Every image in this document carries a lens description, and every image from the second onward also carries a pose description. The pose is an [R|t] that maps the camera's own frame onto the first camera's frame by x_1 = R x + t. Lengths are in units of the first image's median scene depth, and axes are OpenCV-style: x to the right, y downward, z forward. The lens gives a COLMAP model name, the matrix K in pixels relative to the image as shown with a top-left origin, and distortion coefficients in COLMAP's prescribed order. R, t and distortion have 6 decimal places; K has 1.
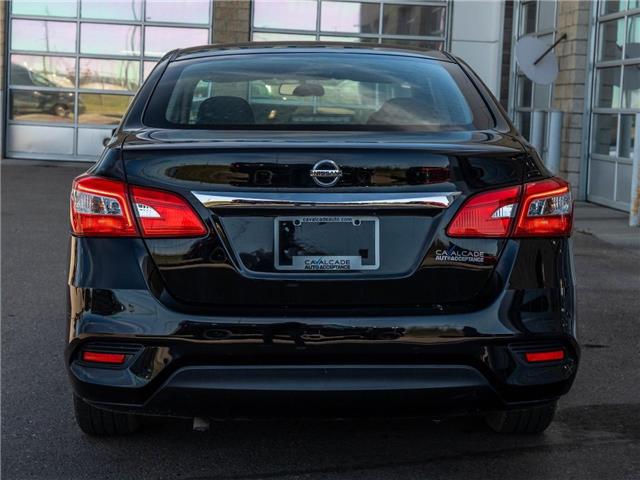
lens RADIAL K [[1225.5, 0, 330.5], [0, 1225.5, 240.0], [0, 0, 1]] dist [0.020197, 0.092246]
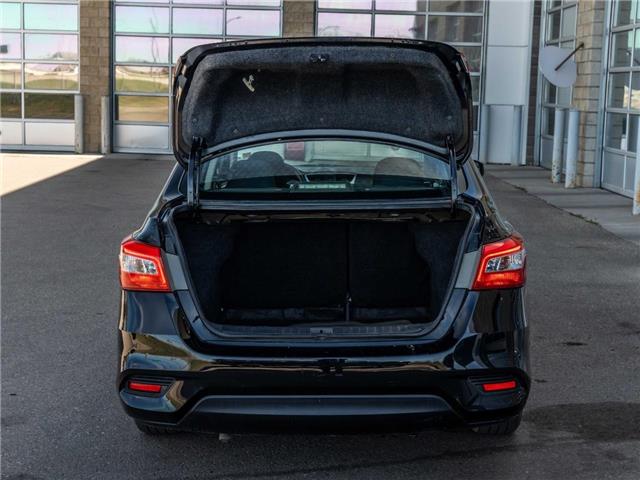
lens RADIAL K [[1042.6, 0, 319.7], [0, 1042.6, 256.9], [0, 0, 1]] dist [0.022364, 0.019455]
pose [[0.997264, -0.005551, -0.073711, 0.027169], [0.009330, 0.998654, 0.051014, -0.033411], [0.073328, -0.051562, 0.995974, -0.017880]]
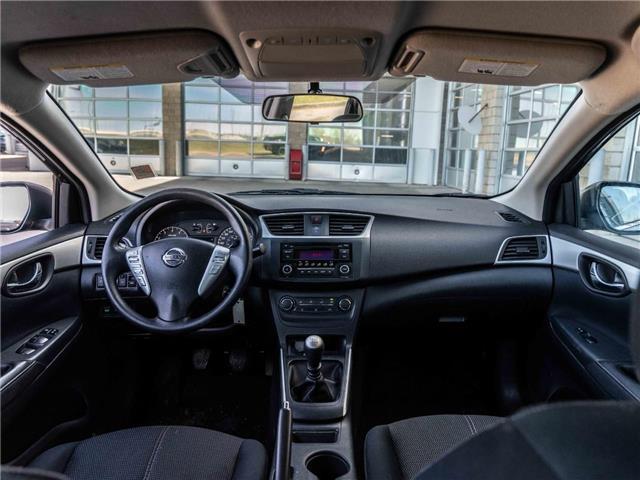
lens RADIAL K [[485.7, 0, 320.0], [0, 485.7, 240.0], [0, 0, 1]] dist [-0.001766, 0.000554]
pose [[0.998310, 0.004216, -0.057958, -0.005145], [0.000454, 0.996768, 0.080334, -0.058729], [0.058110, -0.080225, 0.995082, 0.519993]]
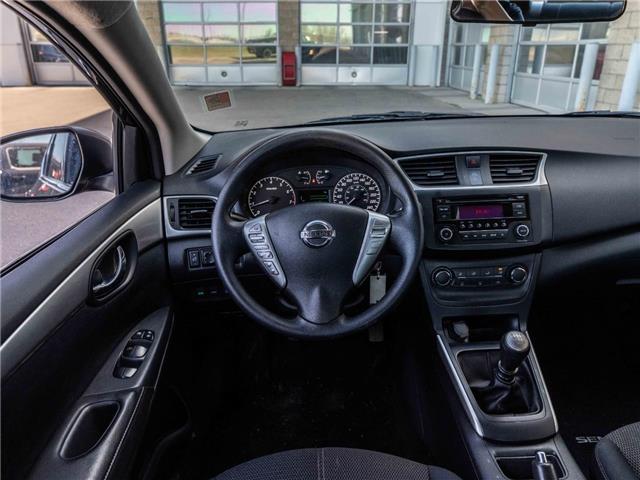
lens RADIAL K [[487.6, 0, 320.0], [0, 487.6, 240.0], [0, 0, 1]] dist [0.003295, 0.004079]
pose [[0.998775, -0.029220, -0.039945, -0.042254], [0.038788, 0.963446, 0.265079, -0.065964], [0.030739, -0.266303, 0.963399, 0.552944]]
